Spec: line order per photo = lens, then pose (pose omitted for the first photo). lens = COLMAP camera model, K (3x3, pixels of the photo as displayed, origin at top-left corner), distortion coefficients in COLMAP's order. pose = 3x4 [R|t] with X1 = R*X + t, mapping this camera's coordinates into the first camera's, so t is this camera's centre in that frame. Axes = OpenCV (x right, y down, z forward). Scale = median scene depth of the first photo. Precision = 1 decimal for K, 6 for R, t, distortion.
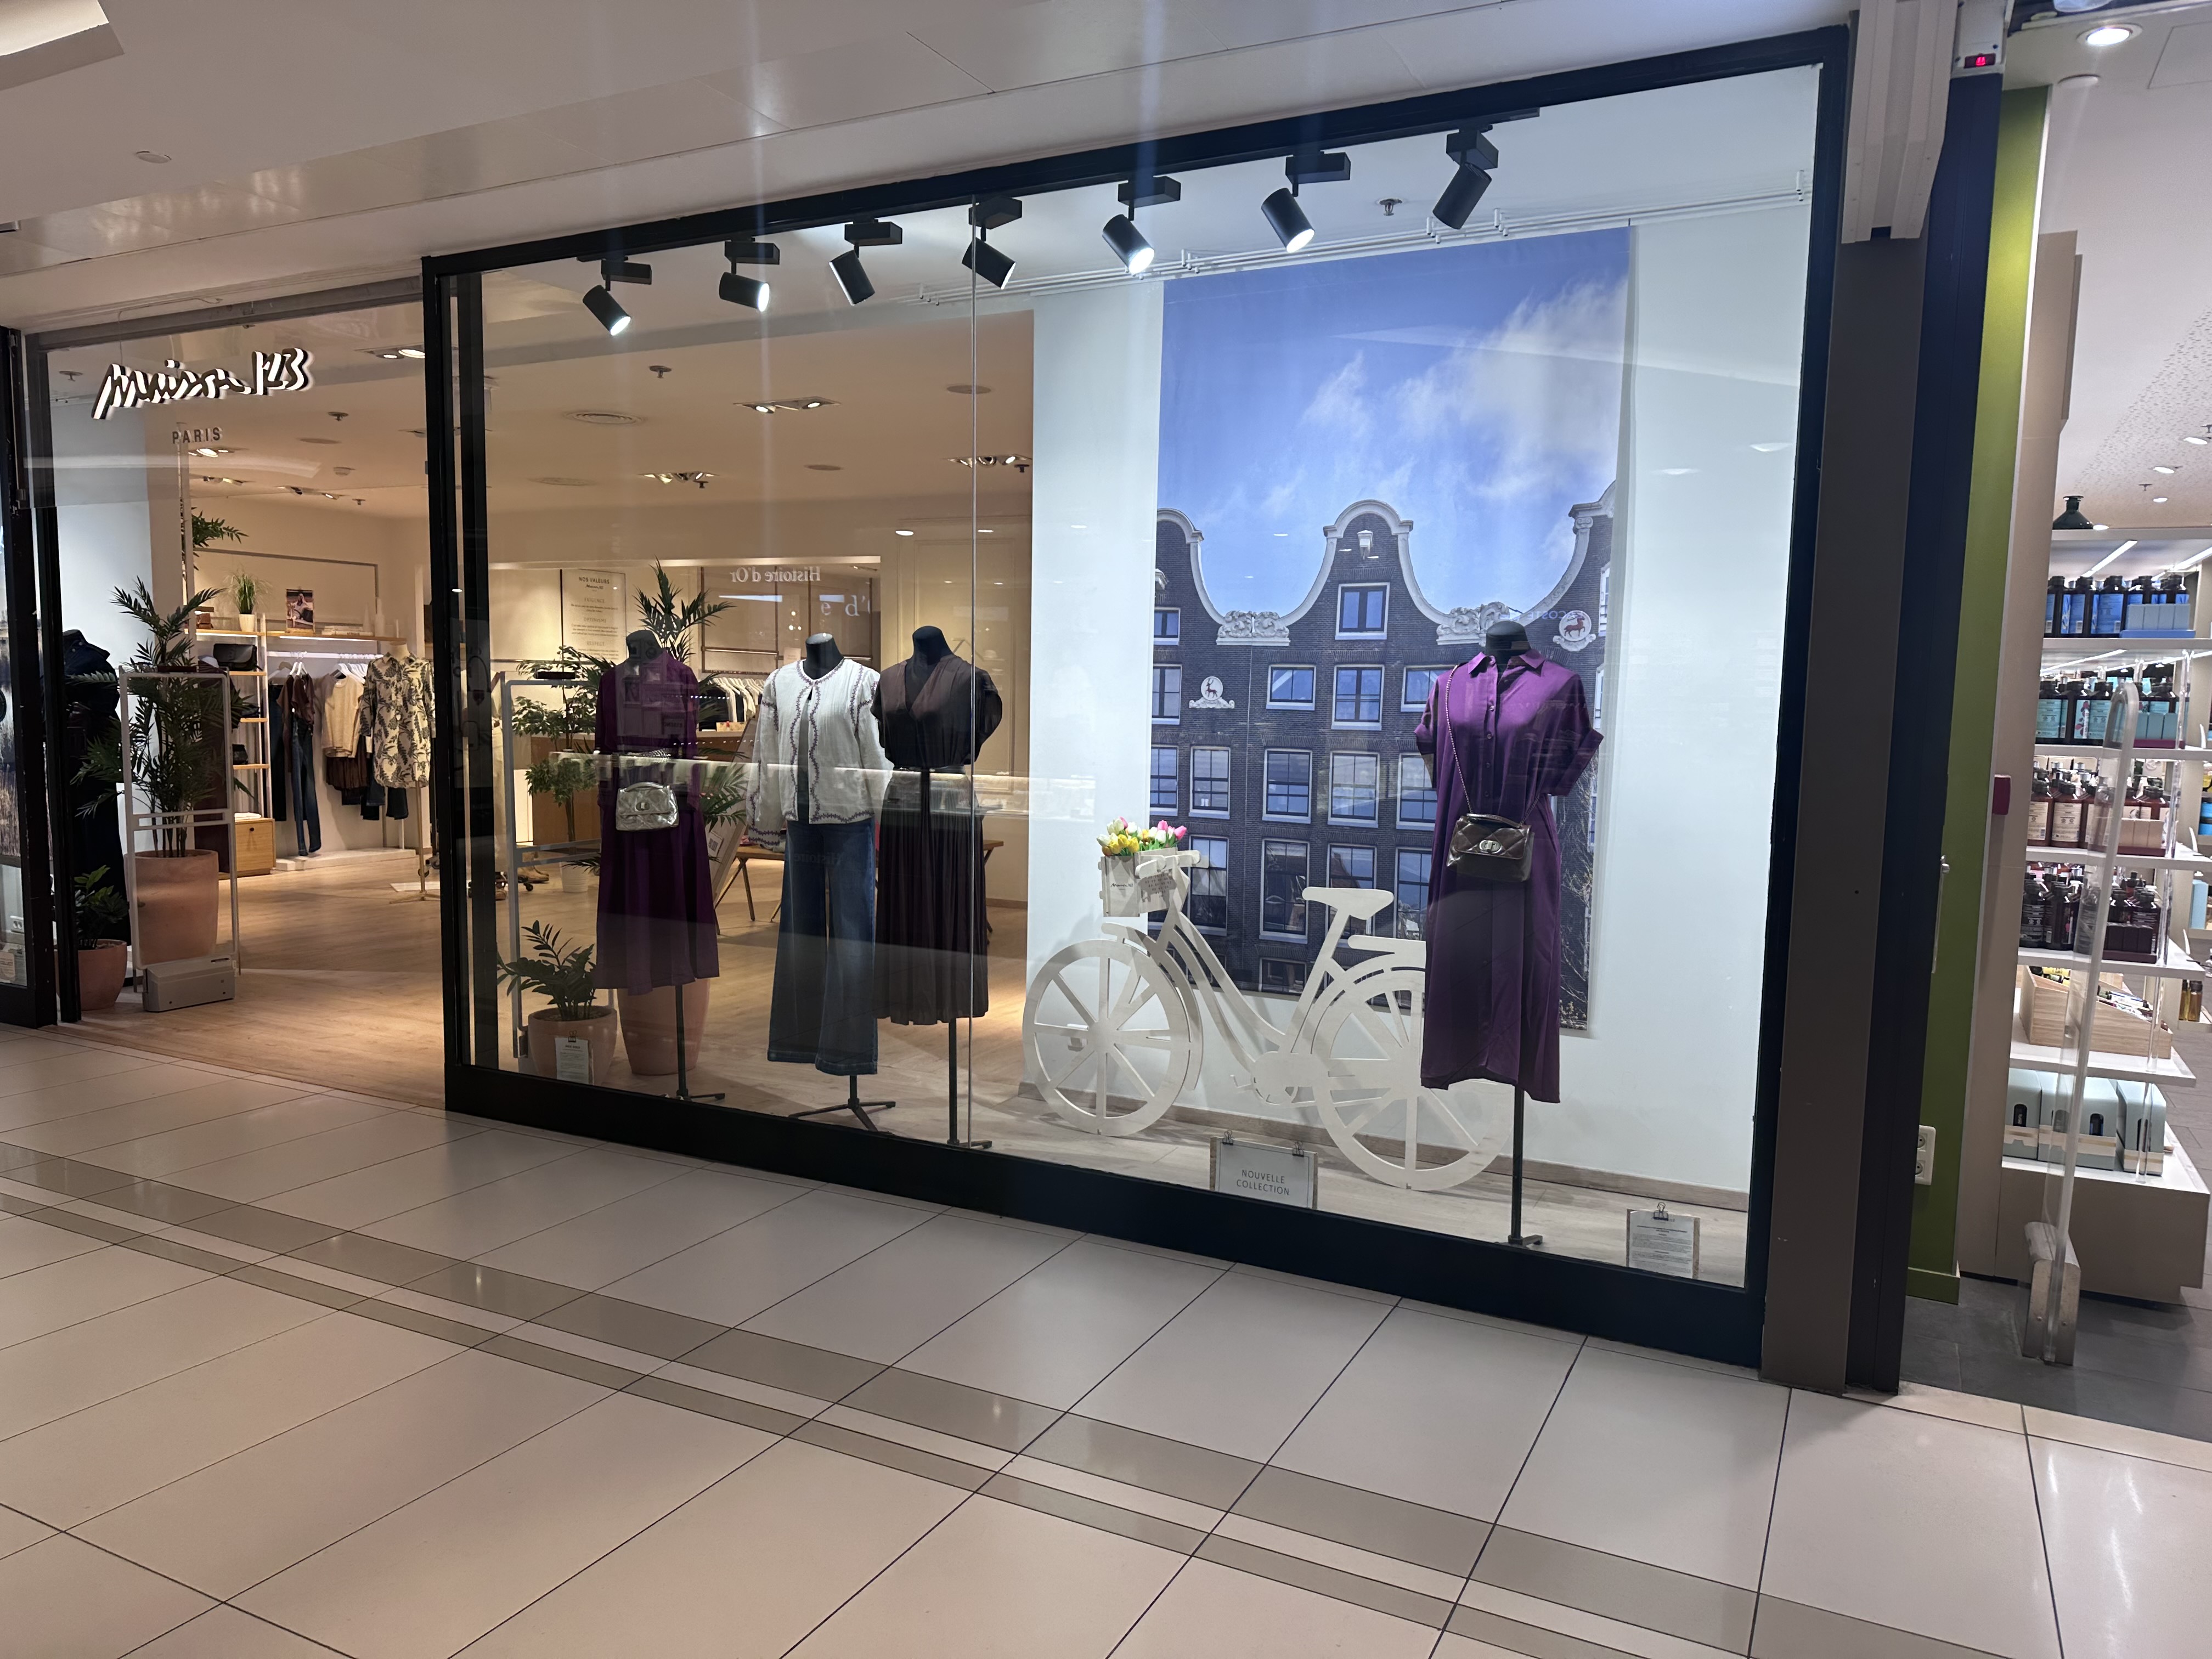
lens RADIAL K [[1534.9, 0, 1096.2], [0, 1534.9, 861.2], [0, 0, 1]] dist [0.157070, -0.389746]
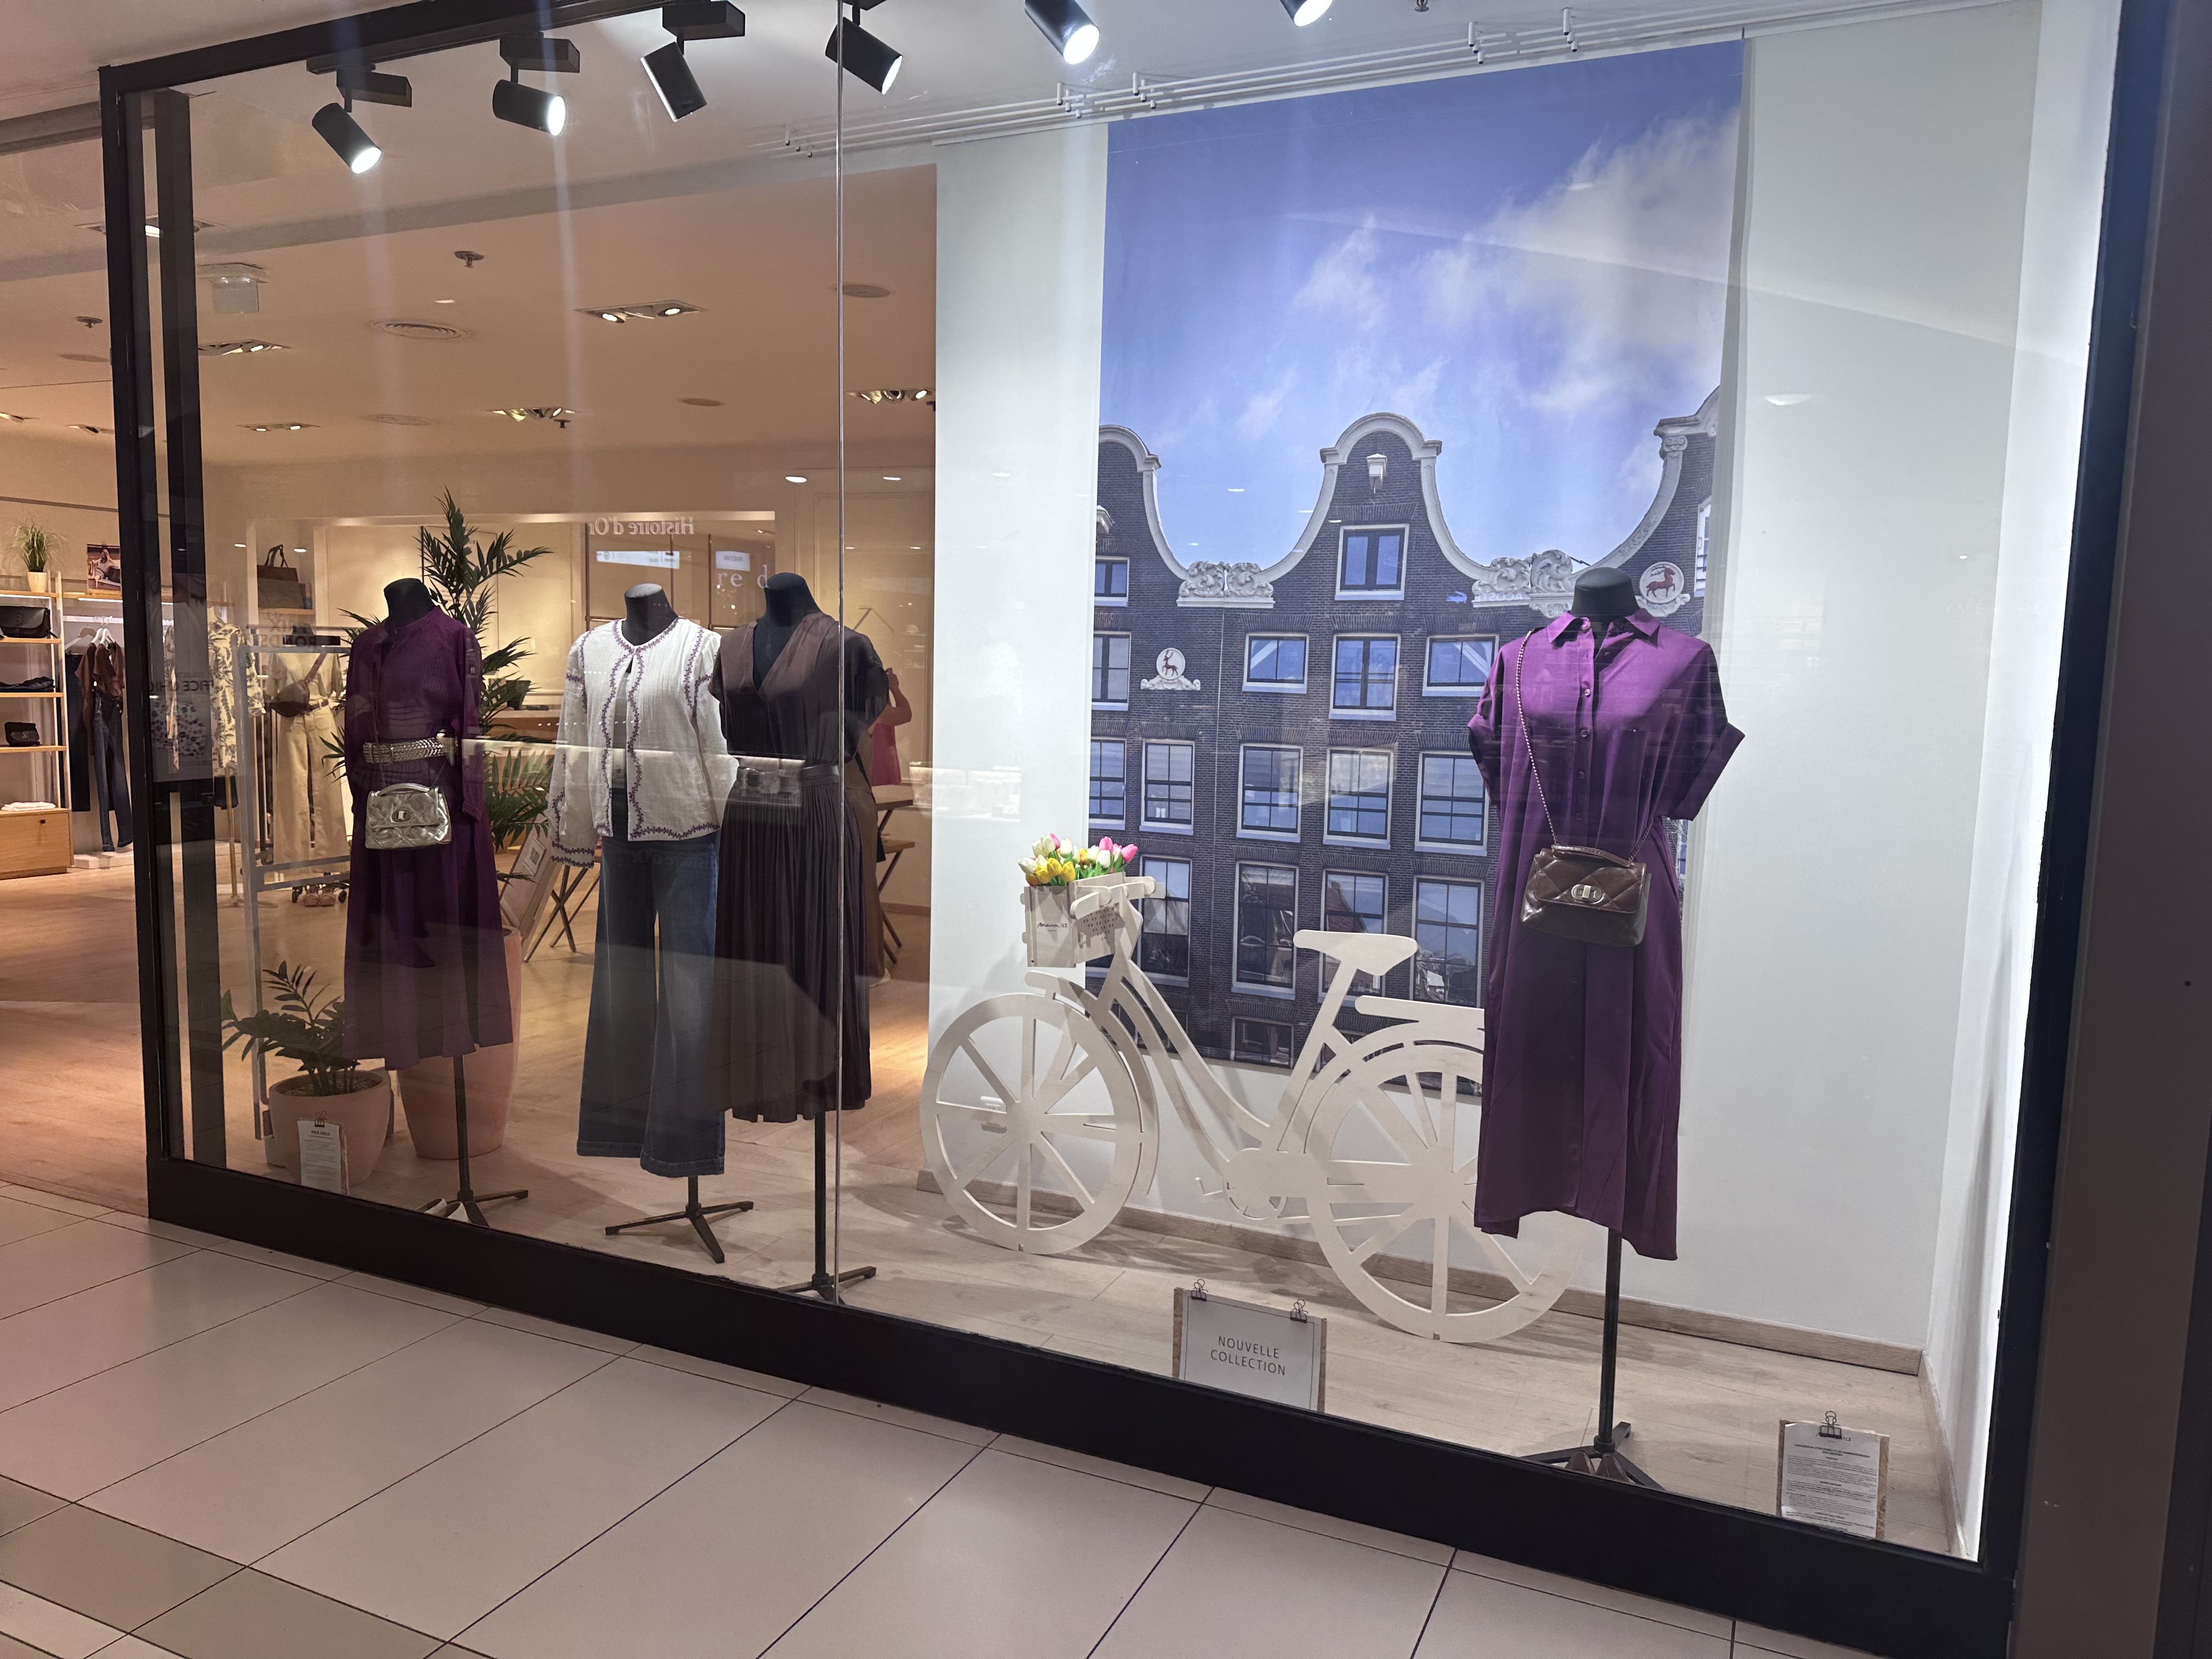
lens RADIAL K [[1524.3, 0, 1109.7], [0, 1524.3, 856.4], [0, 0, 1]] dist [0.117572, -0.204004]
pose [[0.998532, 0.002238, 0.054119, 0.004532], [-0.002769, 0.999949, 0.009750, -0.025115], [-0.054095, -0.009885, 0.998487, 0.256062]]
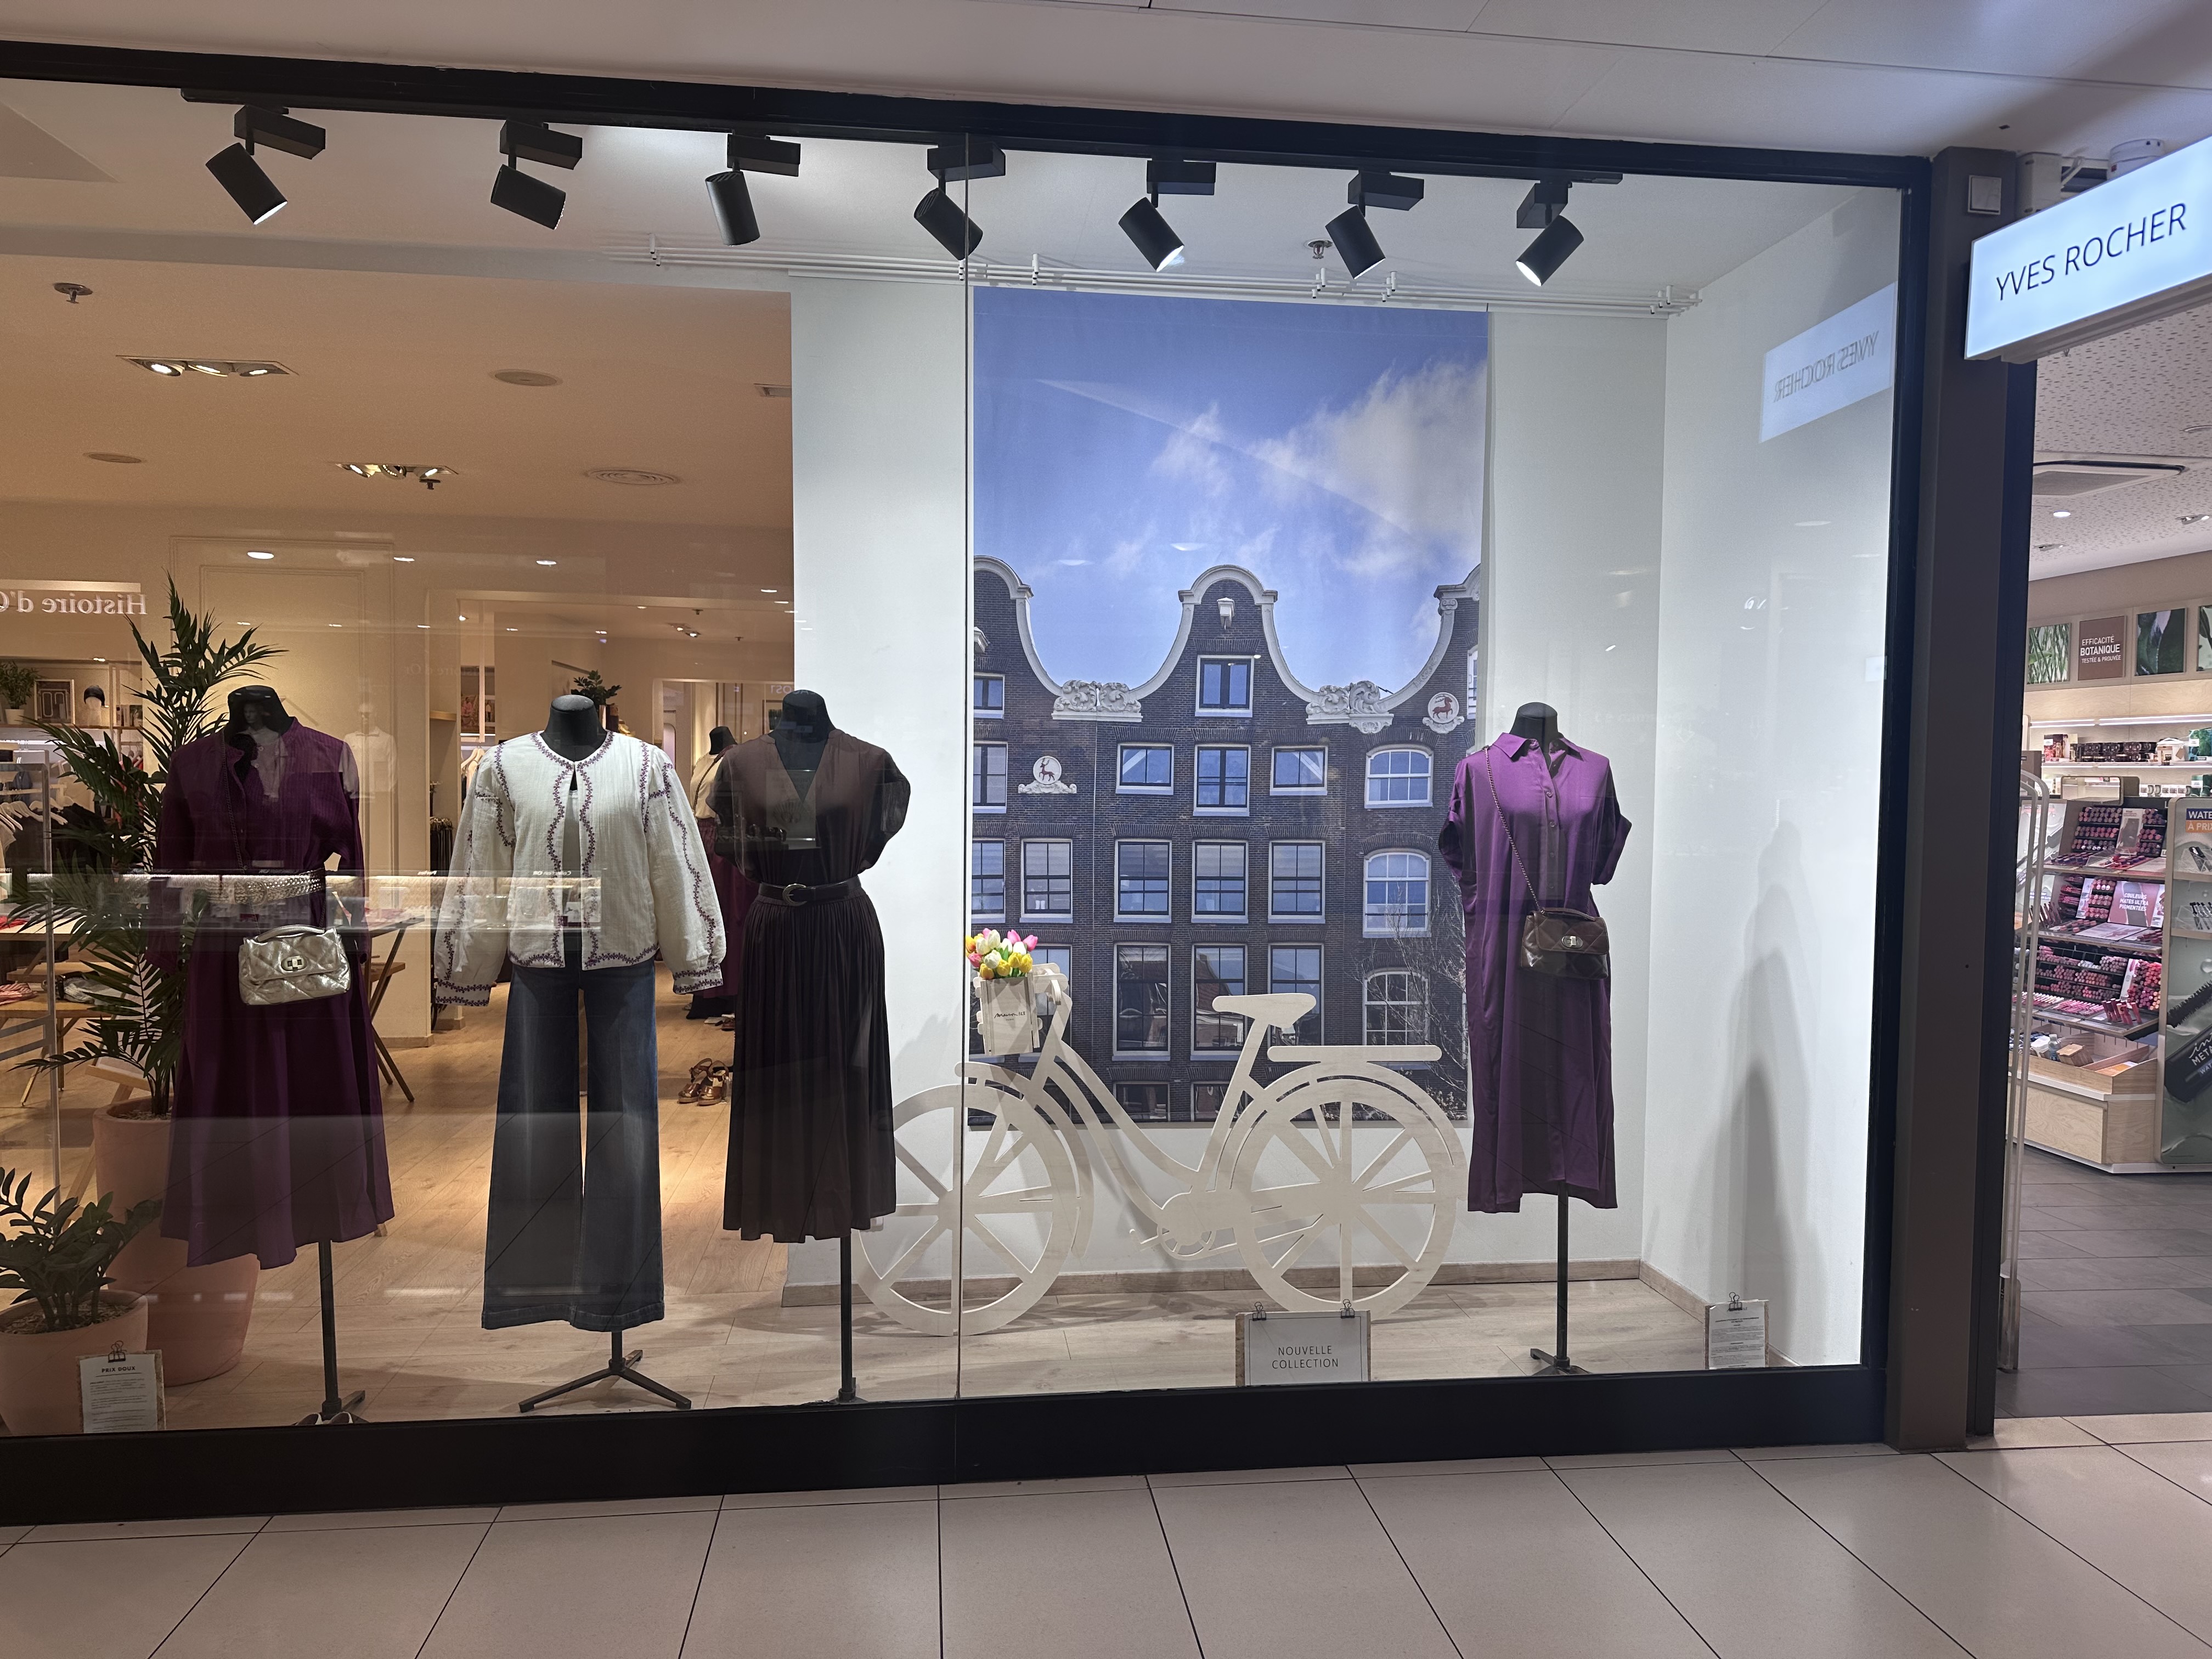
lens RADIAL K [[1539.4, 0, 1117.8], [0, 1539.4, 840.2], [0, 0, 1]] dist [0.123436, -0.219623]
pose [[0.820056, -0.032350, 0.571368, -0.392986], [0.063306, 0.997401, -0.034389, -0.043946], [-0.568771, 0.064372, 0.819973, 0.297498]]
